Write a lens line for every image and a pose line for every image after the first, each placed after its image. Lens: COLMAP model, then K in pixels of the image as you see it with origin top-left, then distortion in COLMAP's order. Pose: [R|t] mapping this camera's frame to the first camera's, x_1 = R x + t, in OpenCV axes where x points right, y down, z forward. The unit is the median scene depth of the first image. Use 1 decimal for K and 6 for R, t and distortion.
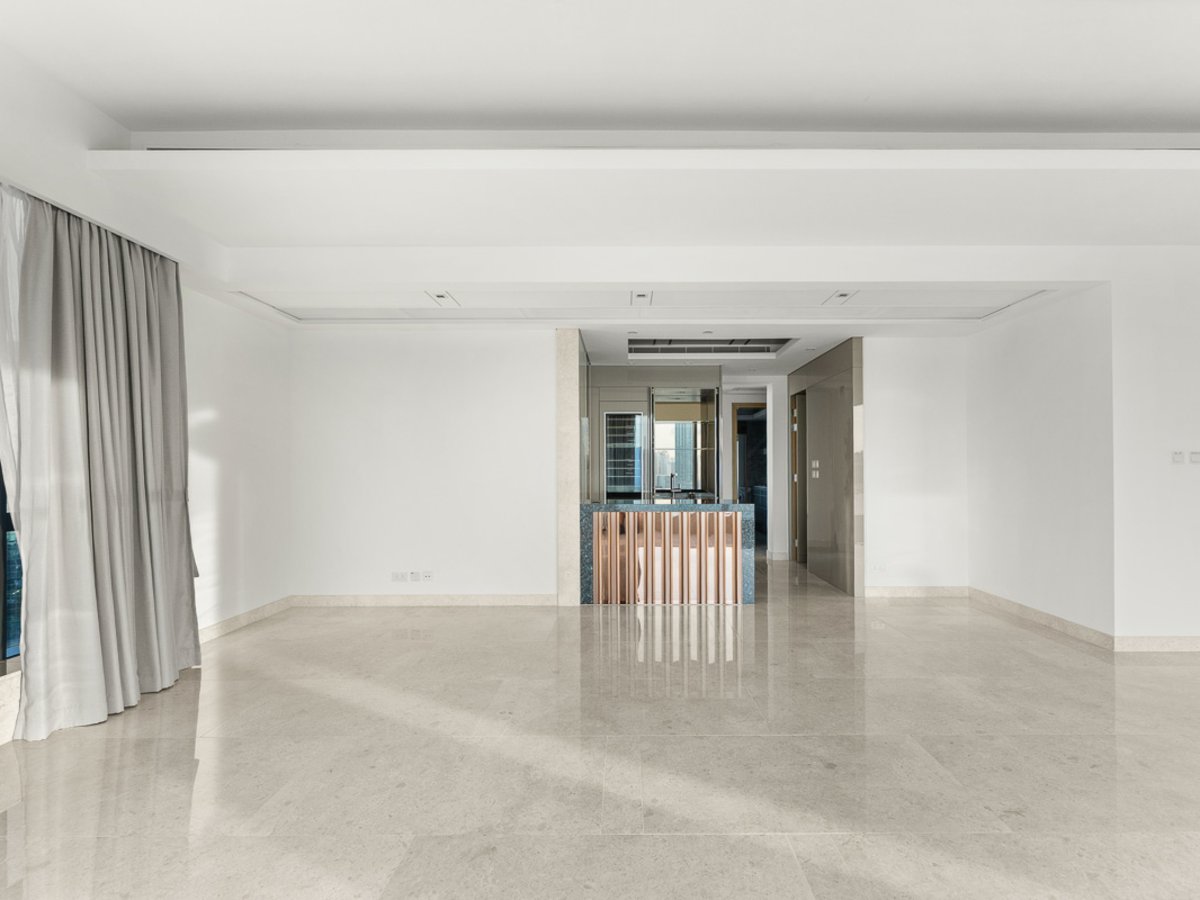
lens RADIAL K [[568.4, 0, 638.4], [0, 568.4, 467.6], [0, 0, 1]] dist [-0.001552, -0.000060]
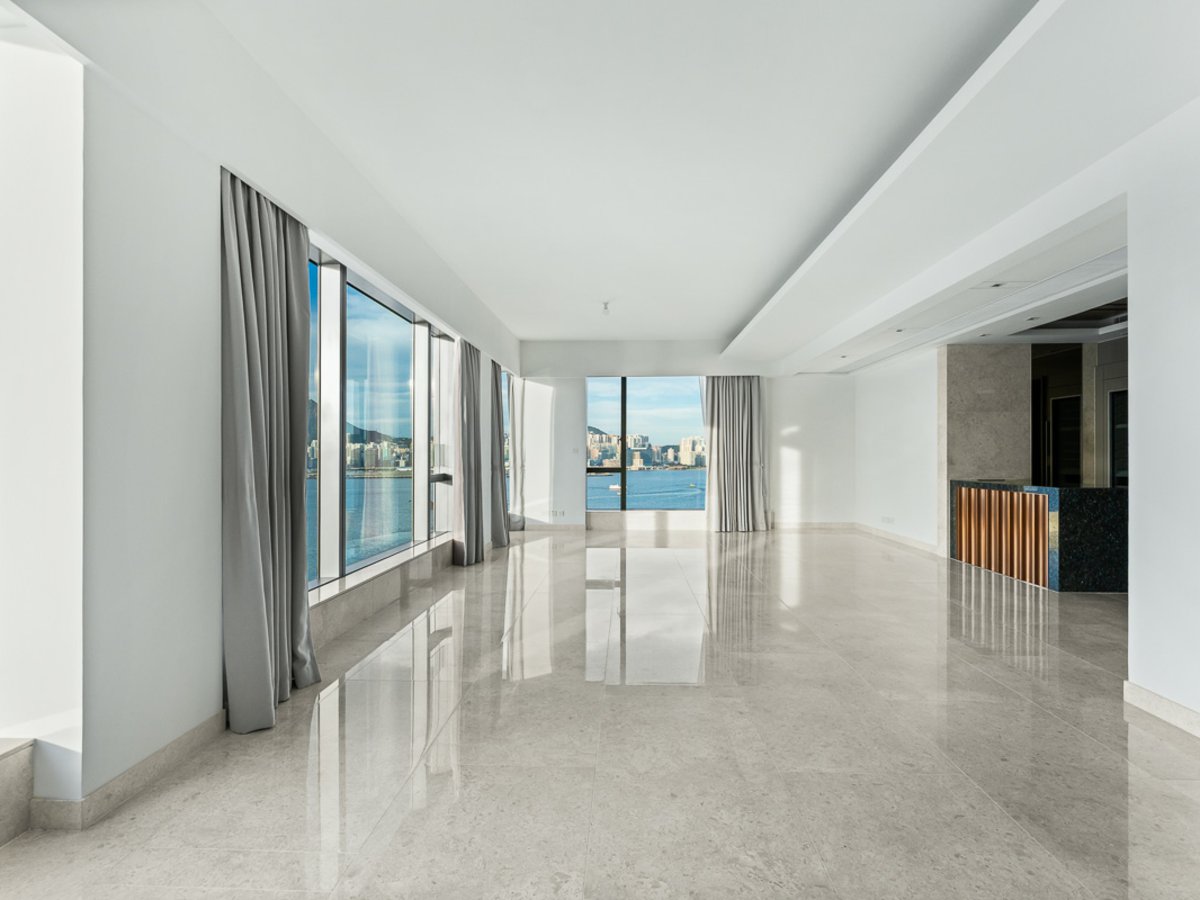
lens RADIAL K [[546.2, 0, 600.0], [0, 546.2, 450.0], [0, 0, 1]] dist [-0.000314, -0.000106]
pose [[-0.053850, -0.008745, -0.998511, 1.213305], [0.006427, 0.999938, -0.009105, 0.002759], [0.998528, -0.006908, -0.053790, 0.280149]]
